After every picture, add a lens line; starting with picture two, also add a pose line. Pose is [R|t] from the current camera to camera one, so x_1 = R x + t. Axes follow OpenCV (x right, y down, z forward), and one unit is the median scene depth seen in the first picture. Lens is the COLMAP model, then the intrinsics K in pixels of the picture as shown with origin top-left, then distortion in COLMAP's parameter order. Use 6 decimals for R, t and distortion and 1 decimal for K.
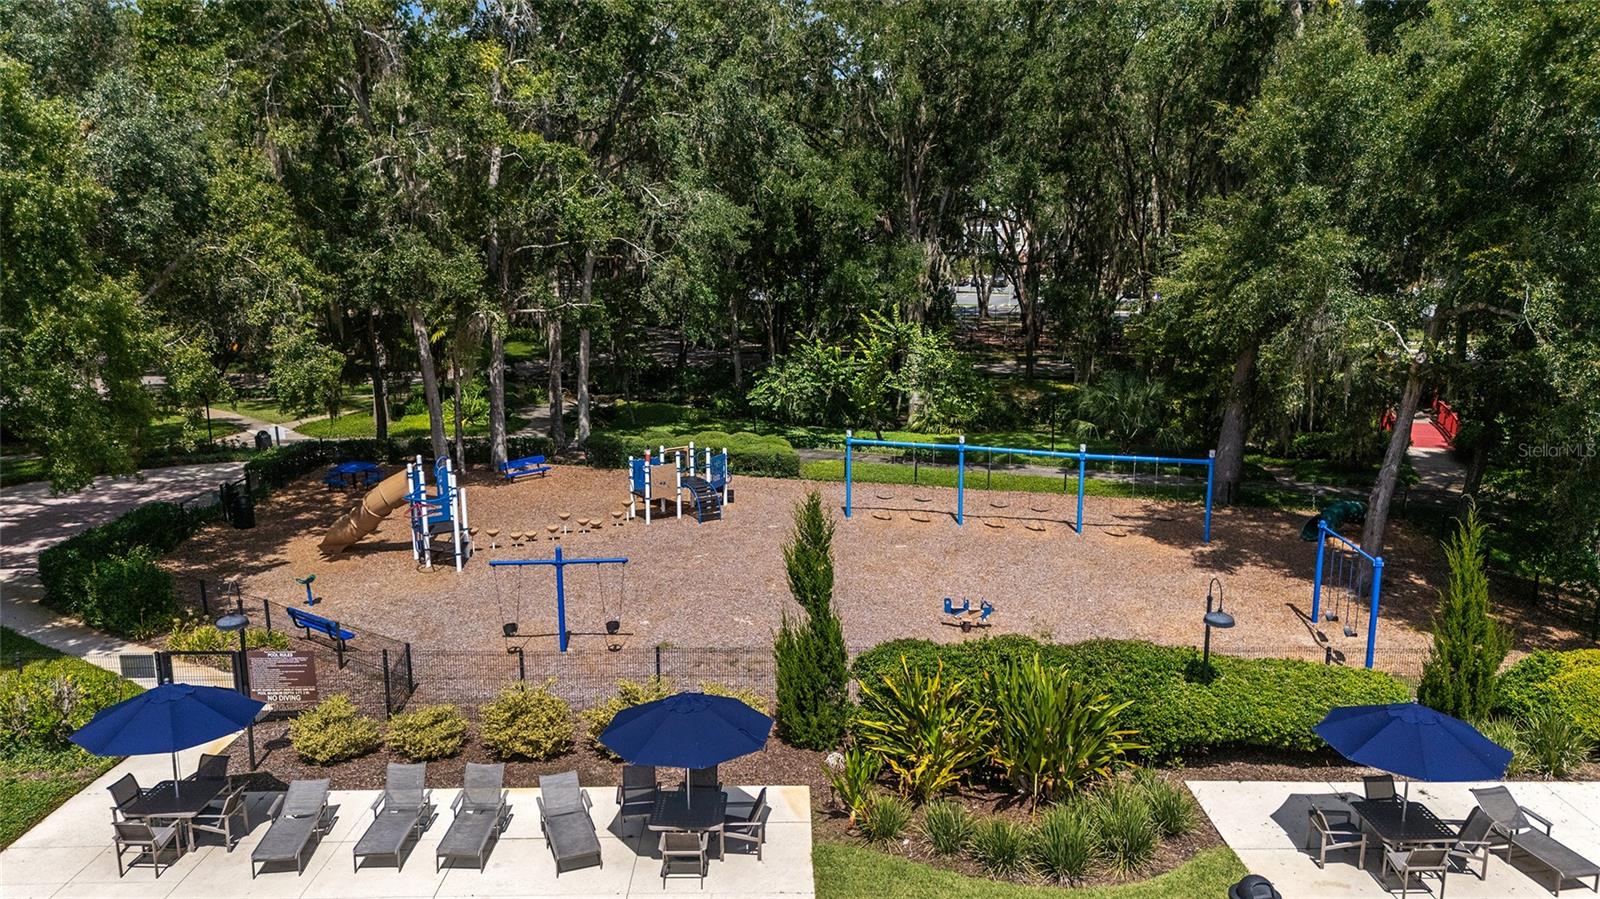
lens RADIAL K [[1184.5, 0, 800.0], [0, 1184.5, 440.1], [0, 0, 1]] dist [0.088730, -0.103106]
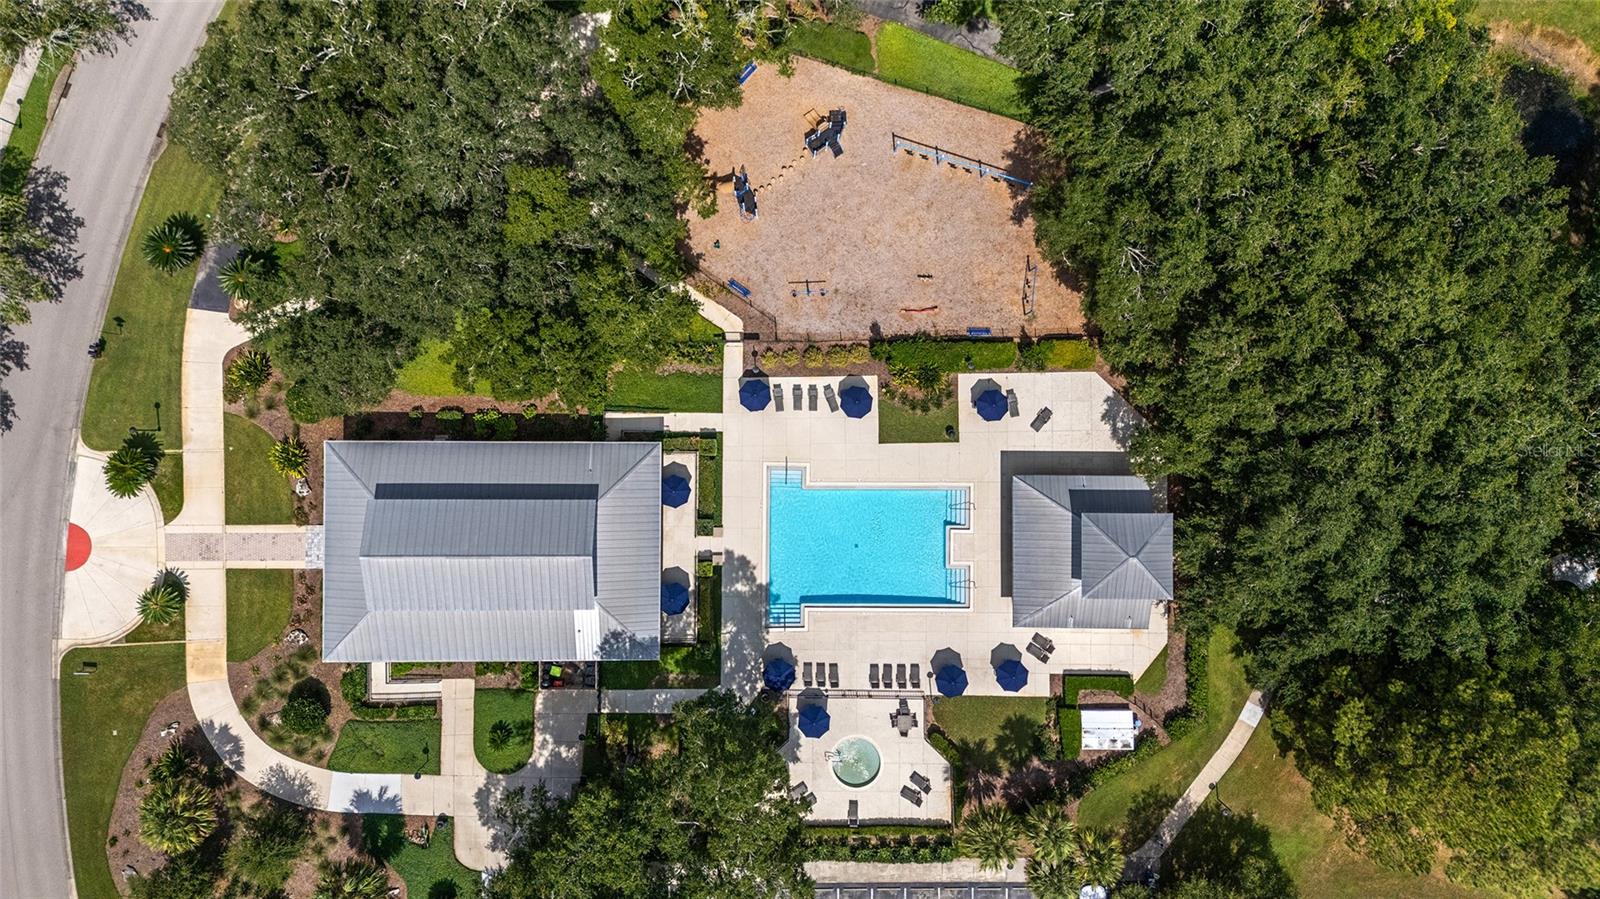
lens RADIAL K [[1174.0, 0, 802.5], [0, 1174.0, 444.1], [0, 0, 1]] dist [0.094548, -0.103704]
pose [[0.999910, -0.005982, 0.011995, -0.201560], [-0.010695, 0.183358, 0.982988, -2.454746], [-0.008080, -0.983028, 0.183278, -0.059472]]
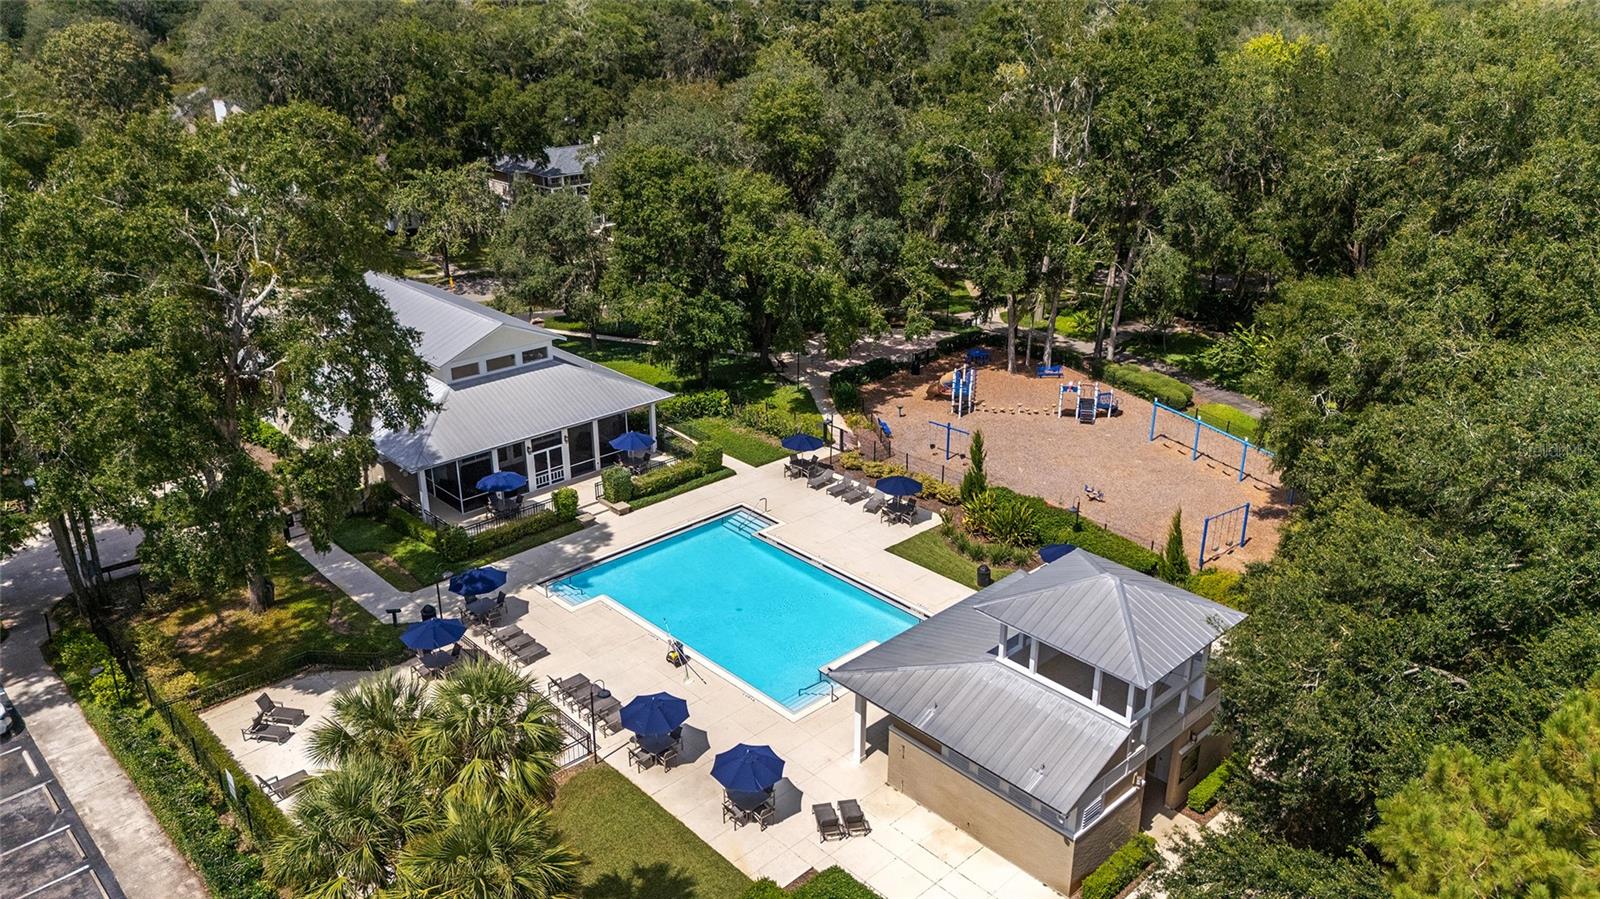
lens RADIAL K [[1174.0, 0, 802.5], [0, 1174.0, 444.1], [0, 0, 1]] dist [0.094548, -0.103704]
pose [[0.700320, 0.274747, -0.658837, 1.017651], [-0.144315, 0.958397, 0.246268, -0.359425], [0.699089, -0.077386, 0.710835, -0.865427]]
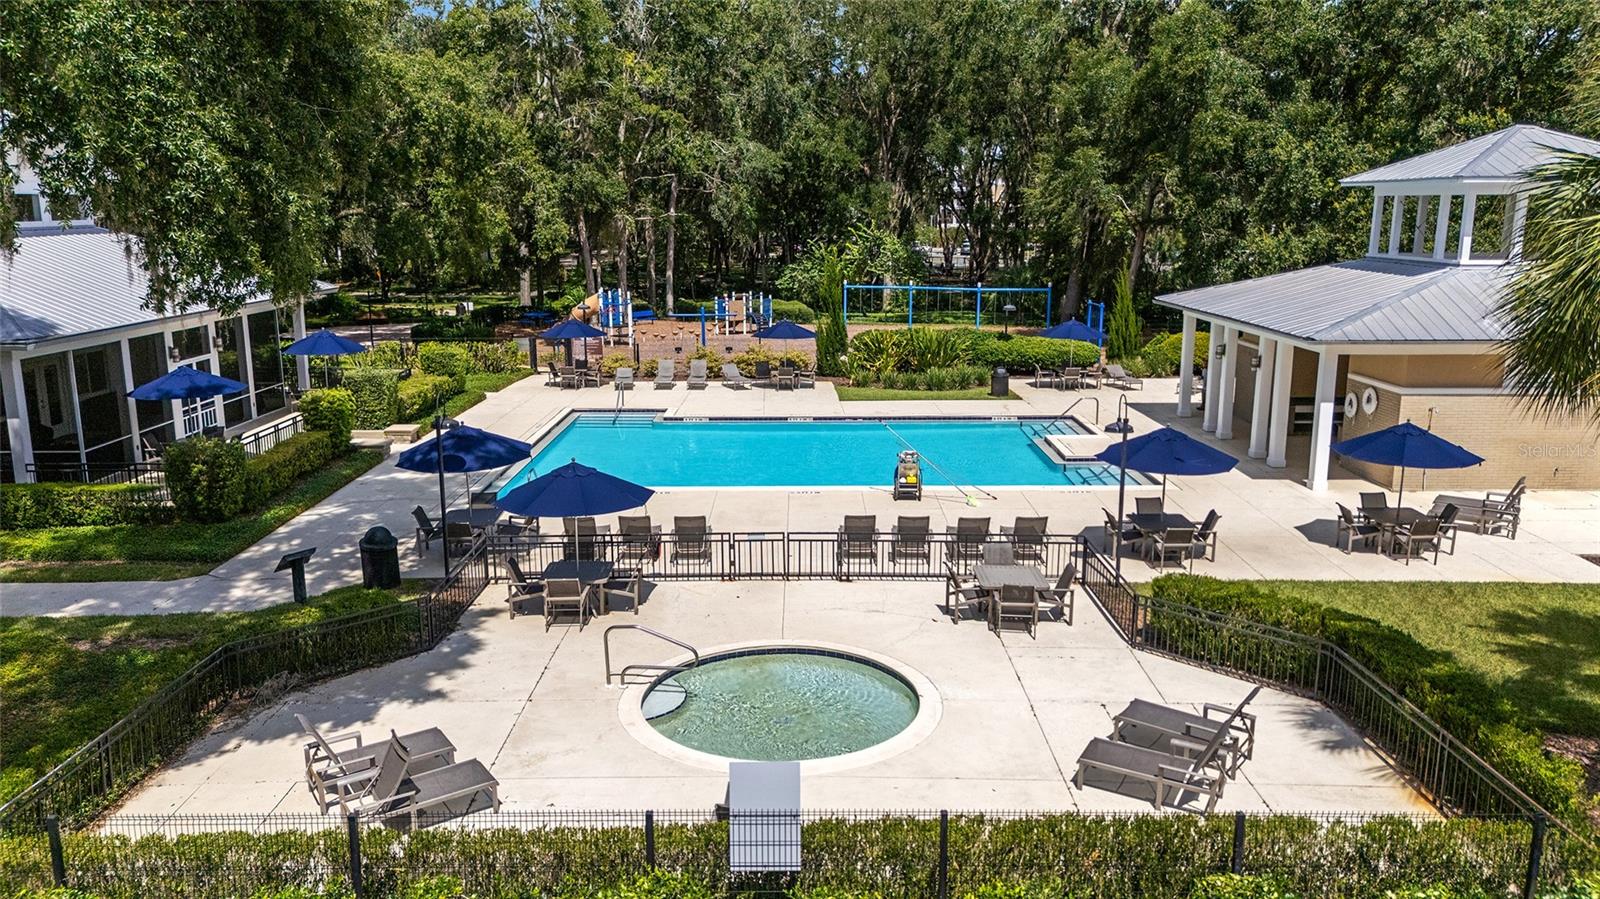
lens RADIAL K [[1174.0, 0, 802.5], [0, 1174.0, 444.1], [0, 0, 1]] dist [0.094548, -0.103704]
pose [[0.999895, -0.002464, 0.014282, -0.047632], [0.002355, 0.999968, 0.007614, 0.232487], [-0.014300, -0.007580, 0.999869, -0.746345]]
